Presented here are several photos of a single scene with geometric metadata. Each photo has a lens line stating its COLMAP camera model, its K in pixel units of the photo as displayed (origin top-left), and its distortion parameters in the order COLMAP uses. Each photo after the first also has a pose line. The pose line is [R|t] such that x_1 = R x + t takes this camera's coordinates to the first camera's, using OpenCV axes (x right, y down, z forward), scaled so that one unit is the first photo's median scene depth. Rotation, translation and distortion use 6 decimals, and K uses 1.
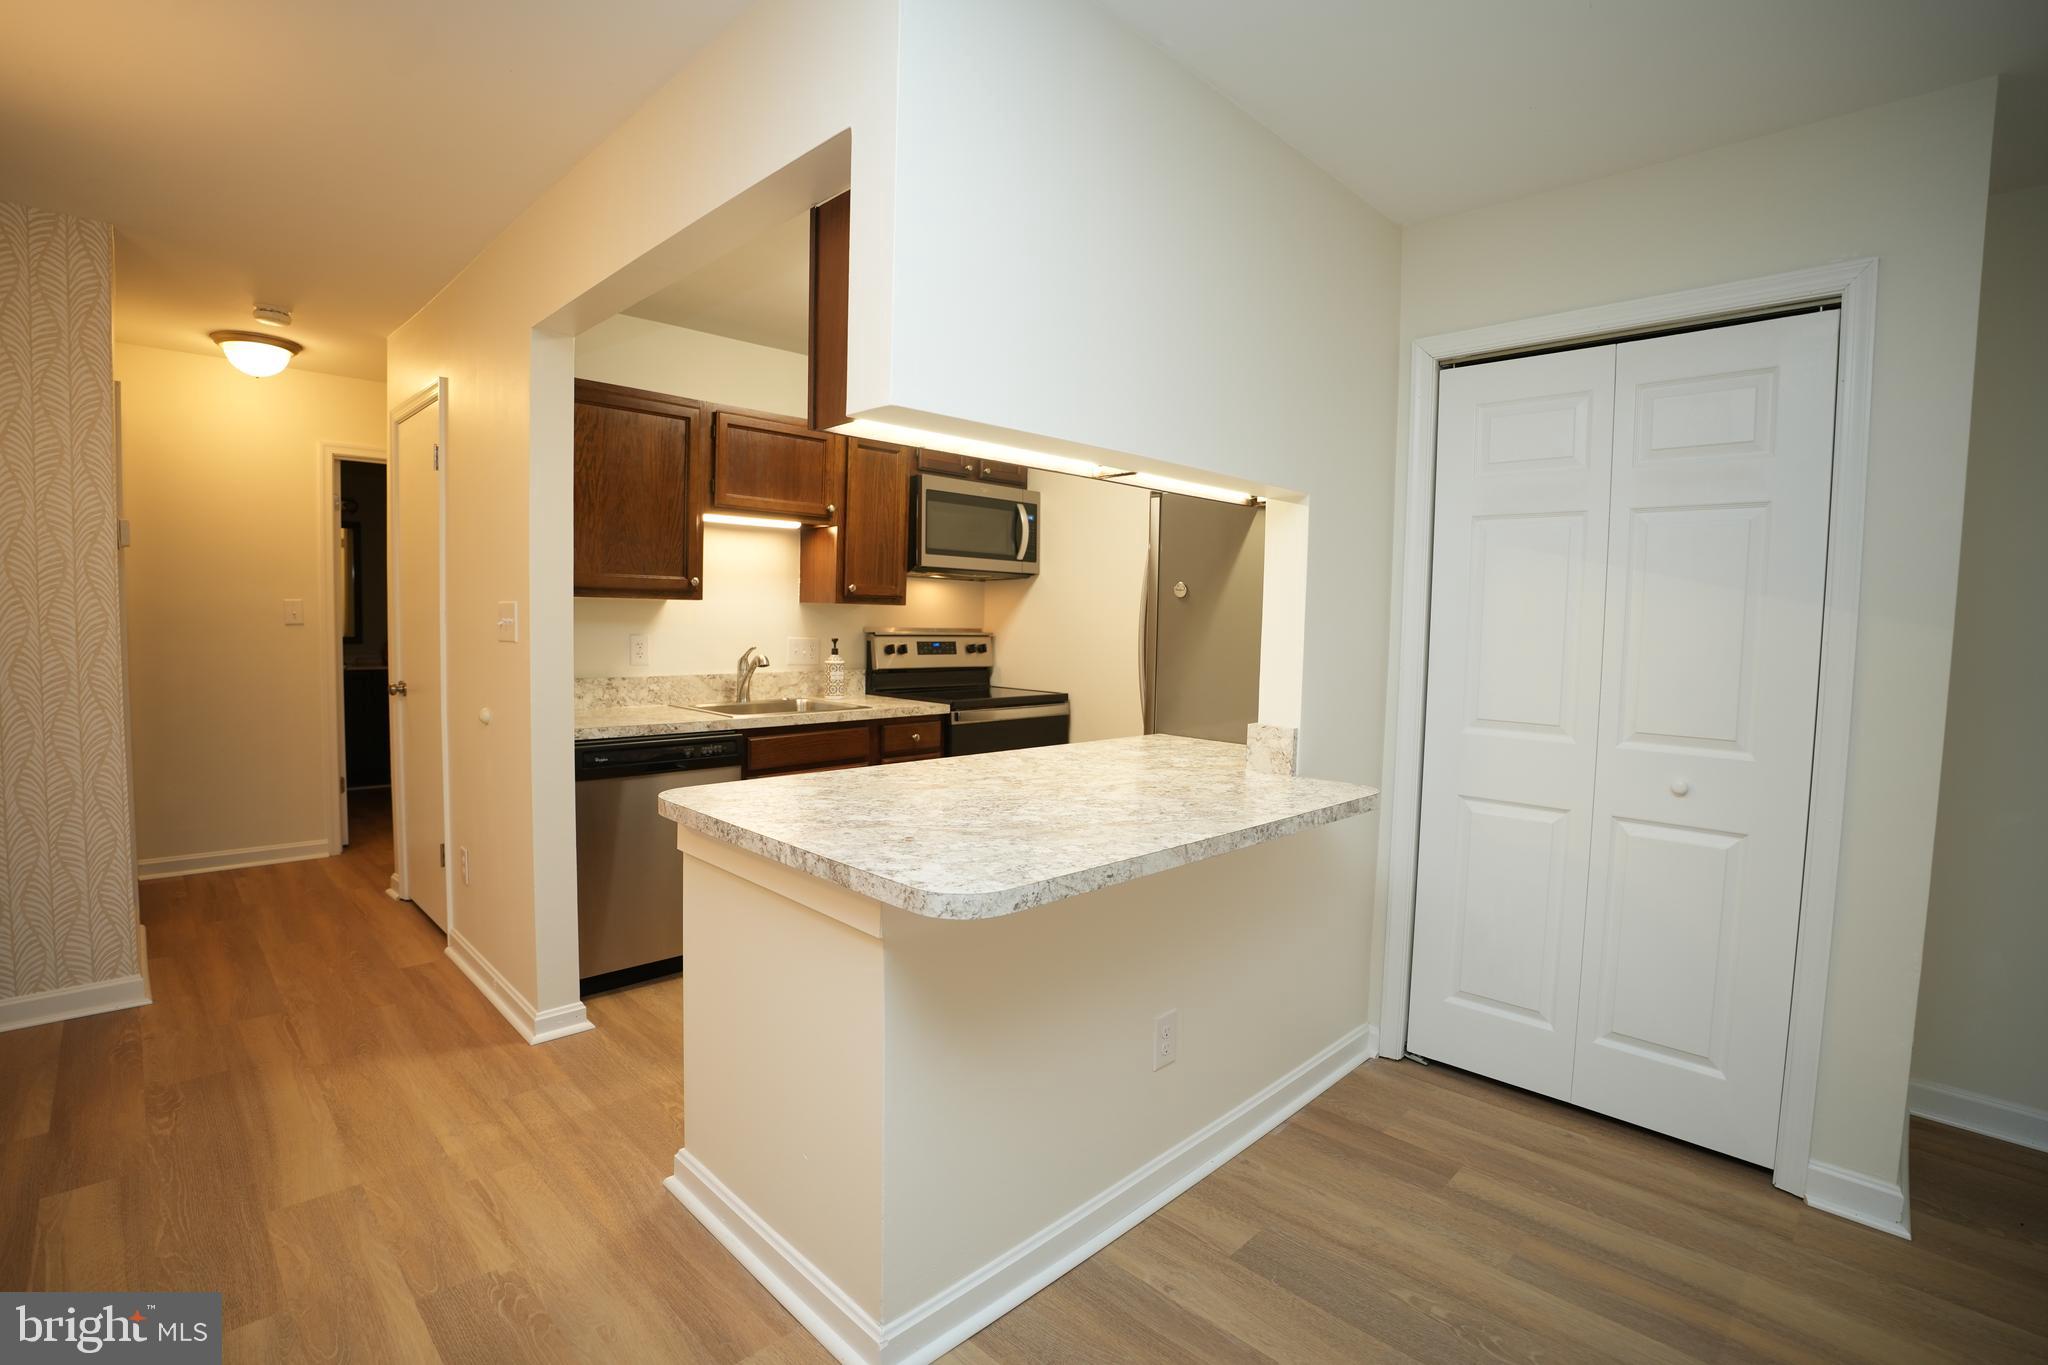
lens RADIAL K [[944.7, 0, 1017.8], [0, 944.7, 682.0], [0, 0, 1]] dist [-0.073764, 0.022472]
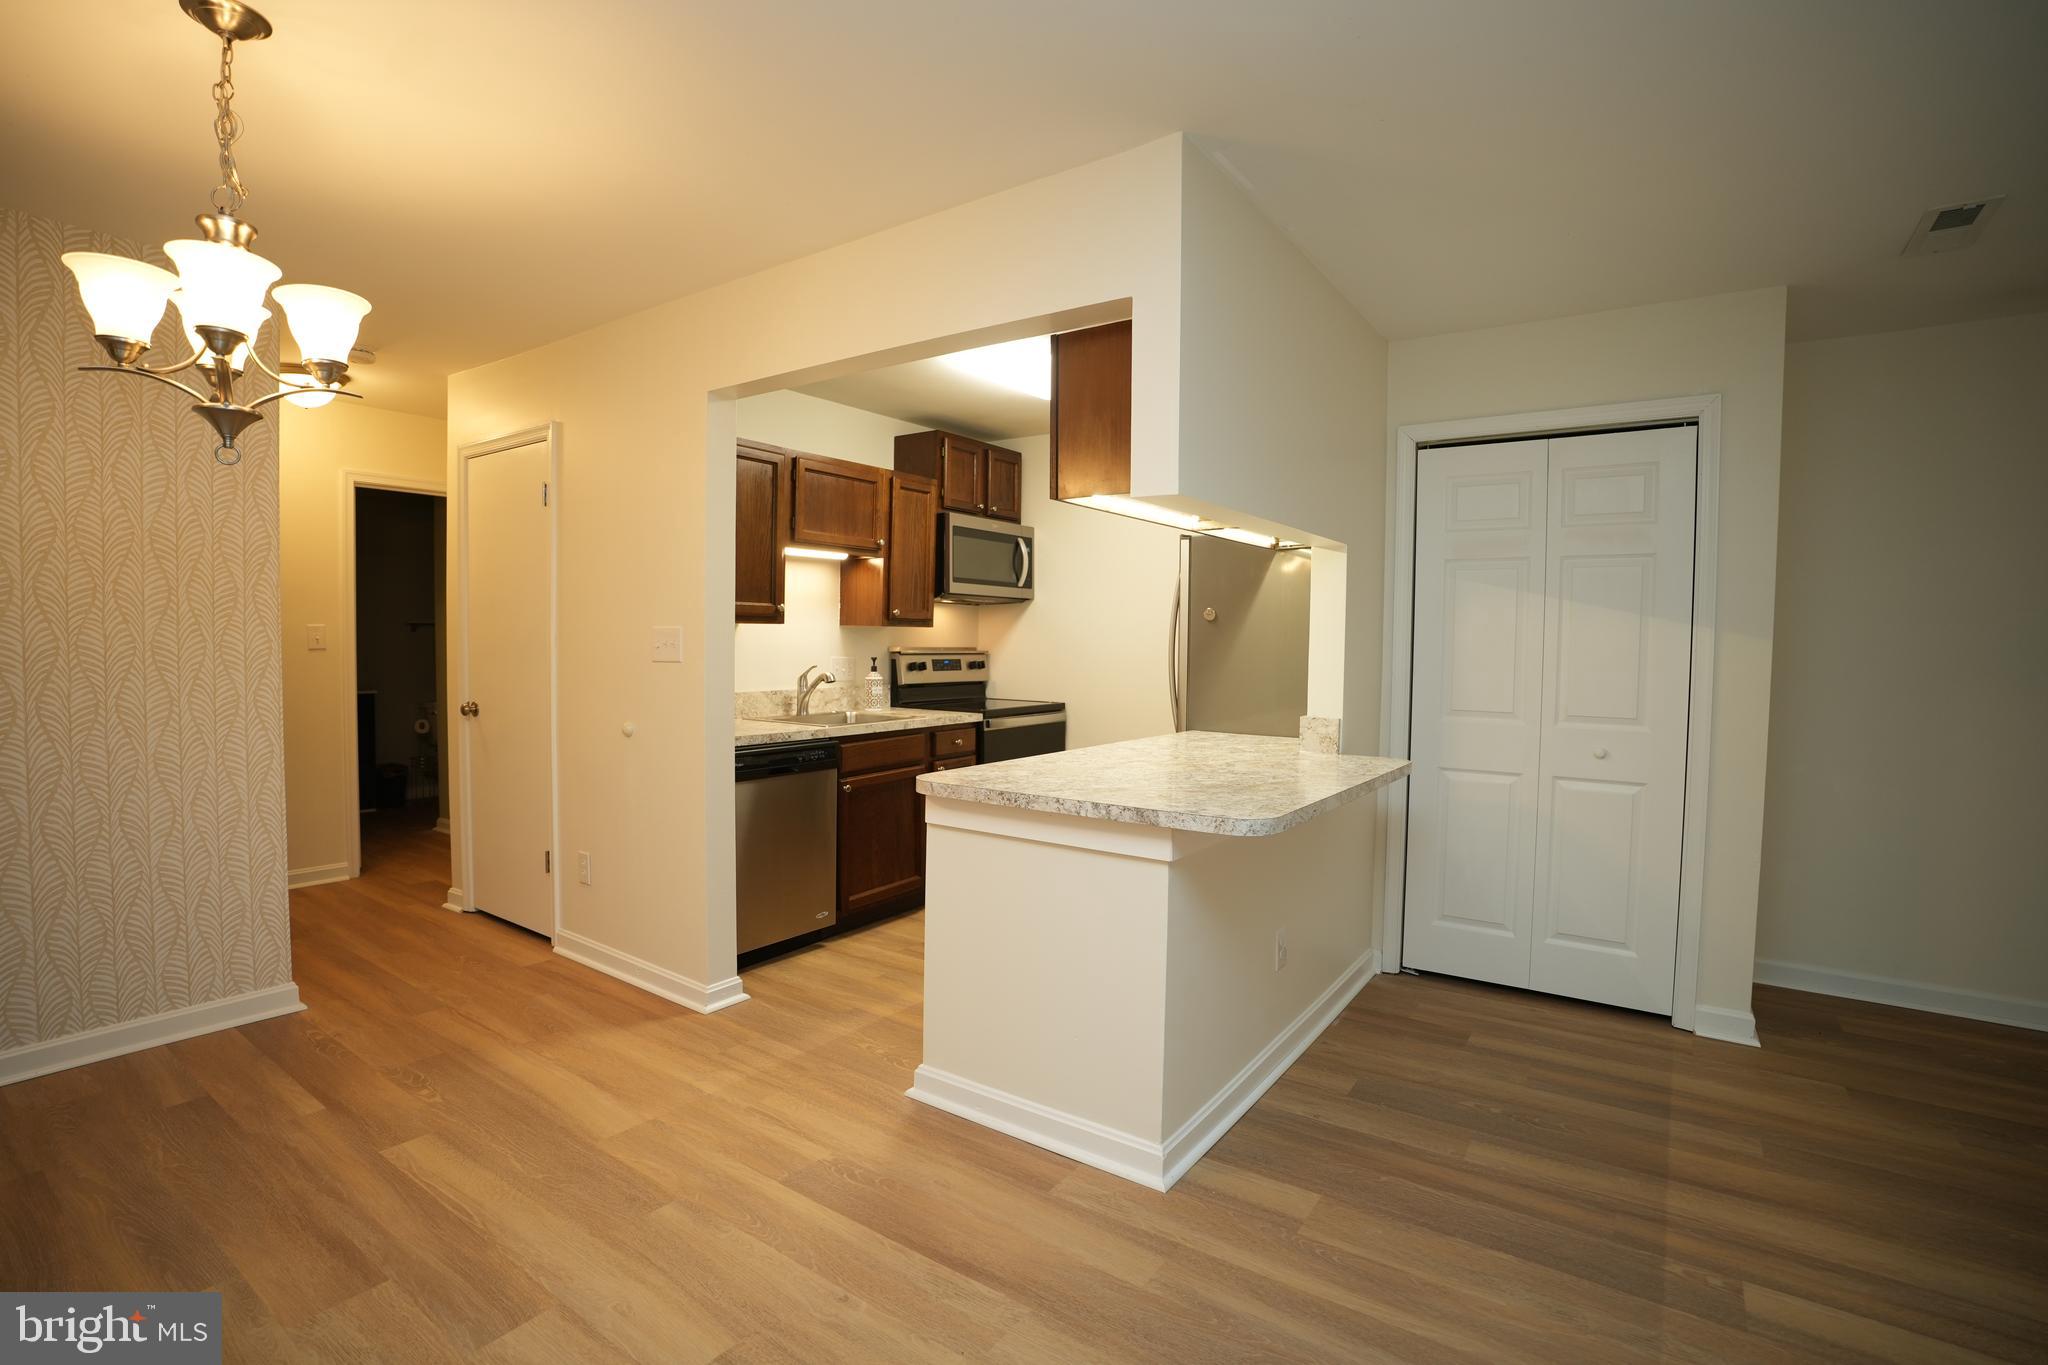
lens RADIAL K [[944.7, 0, 1017.8], [0, 944.7, 682.0], [0, 0, 1]] dist [-0.073764, 0.022472]
pose [[0.985378, -0.016501, 0.169583, -0.231714], [0.019753, 0.999652, -0.017510, 0.006941], [-0.169235, 0.020604, 0.985360, -0.146086]]
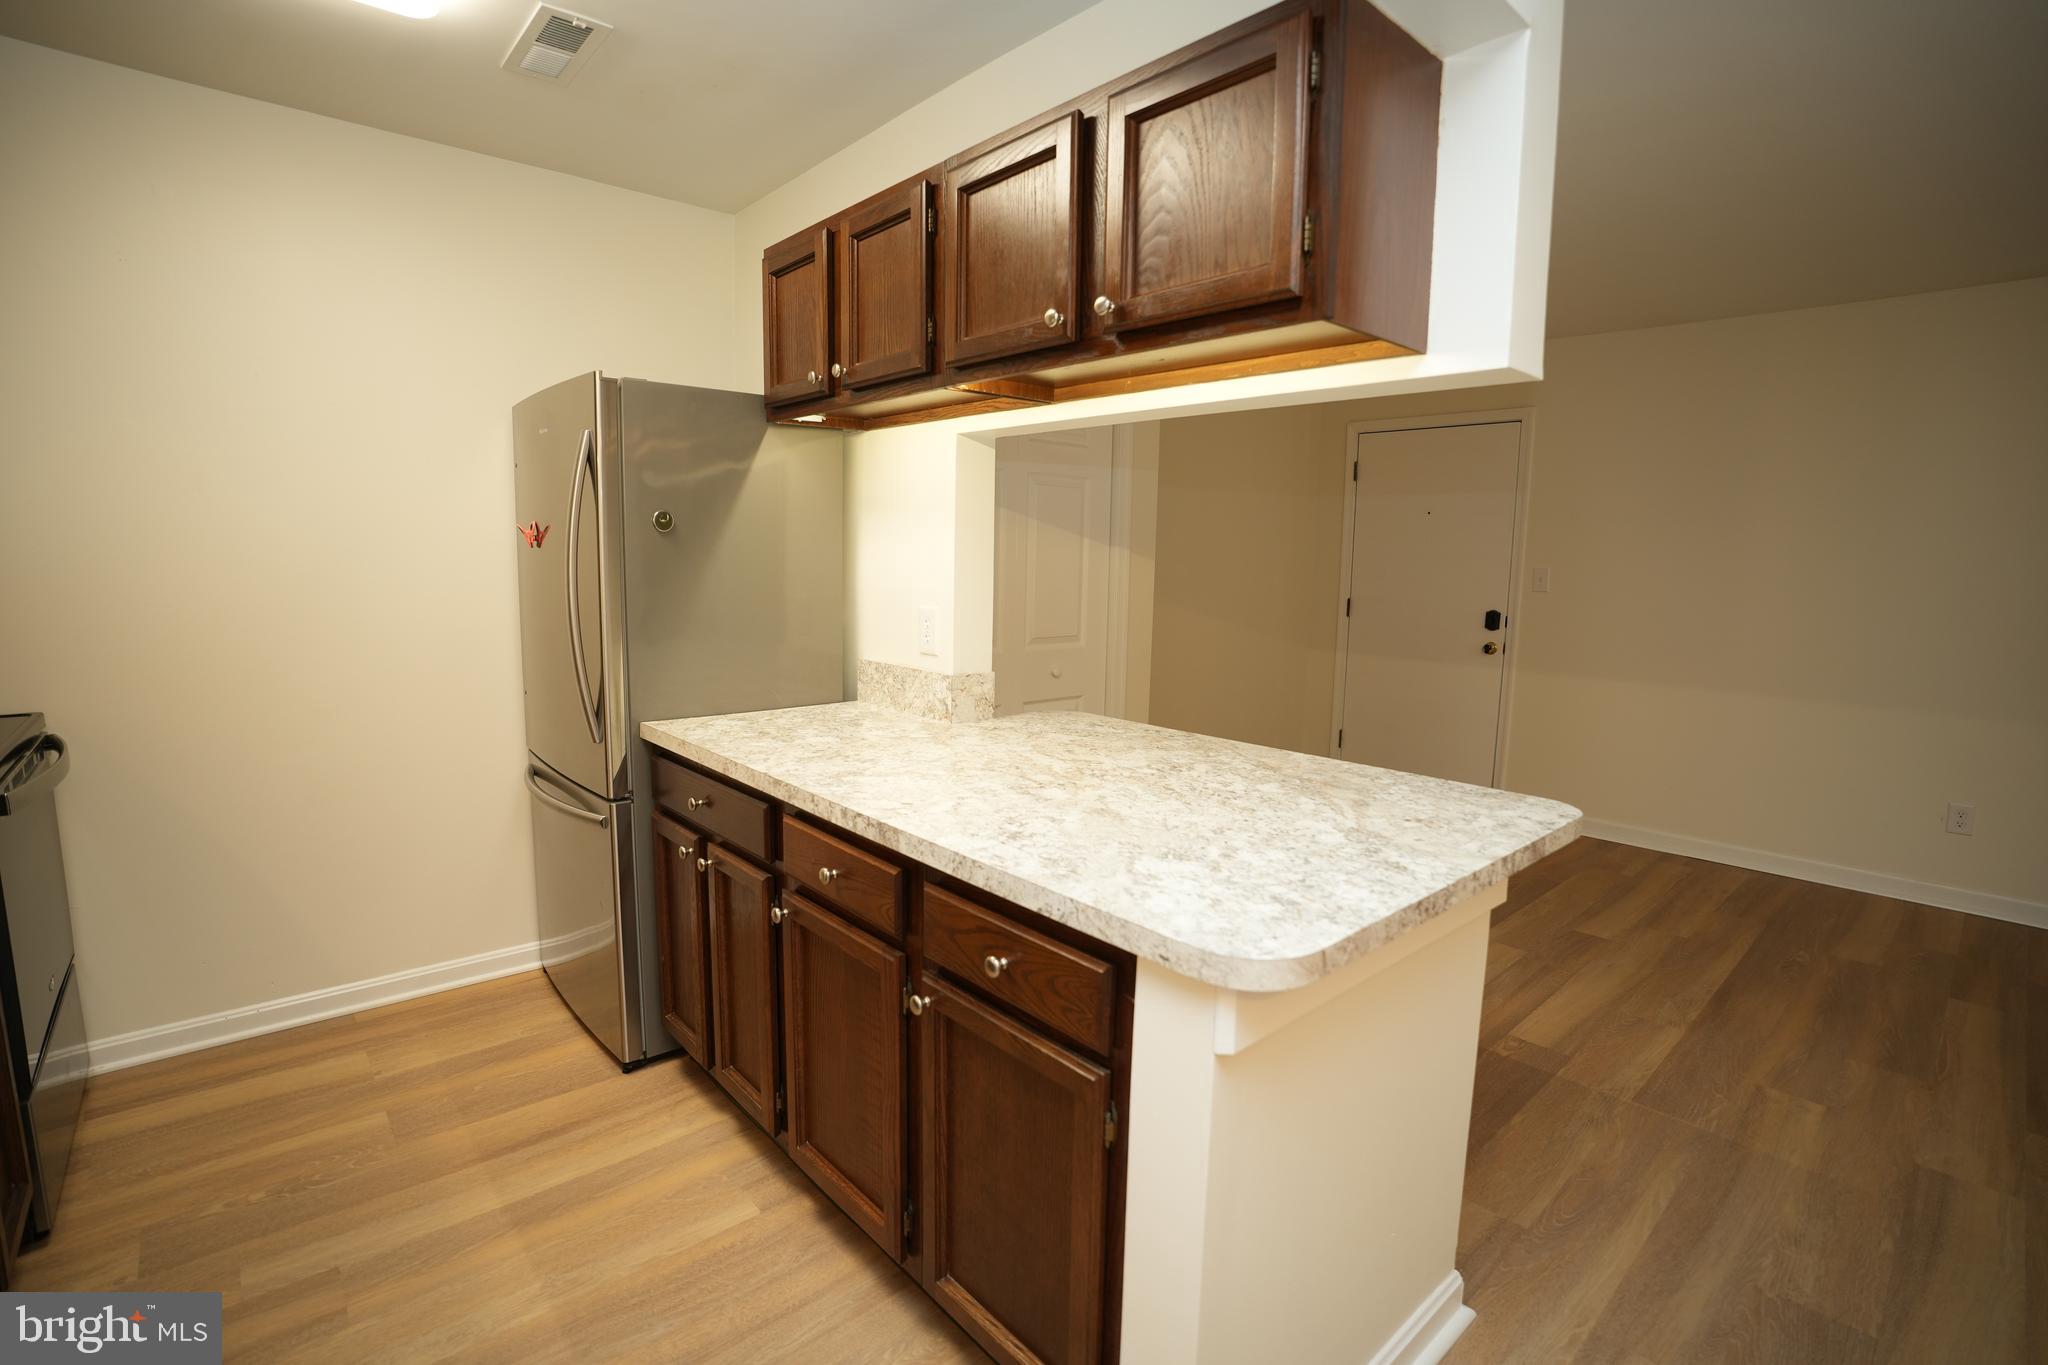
lens RADIAL K [[950.8, 0, 1028.7], [0, 950.8, 678.0], [0, 0, 1]] dist [-0.084757, 0.032351]
pose [[0.053194, -0.147485, 0.987633, -0.432064], [0.047286, 0.988296, 0.145038, -0.054400], [-0.997464, 0.038986, 0.059545, 0.546353]]
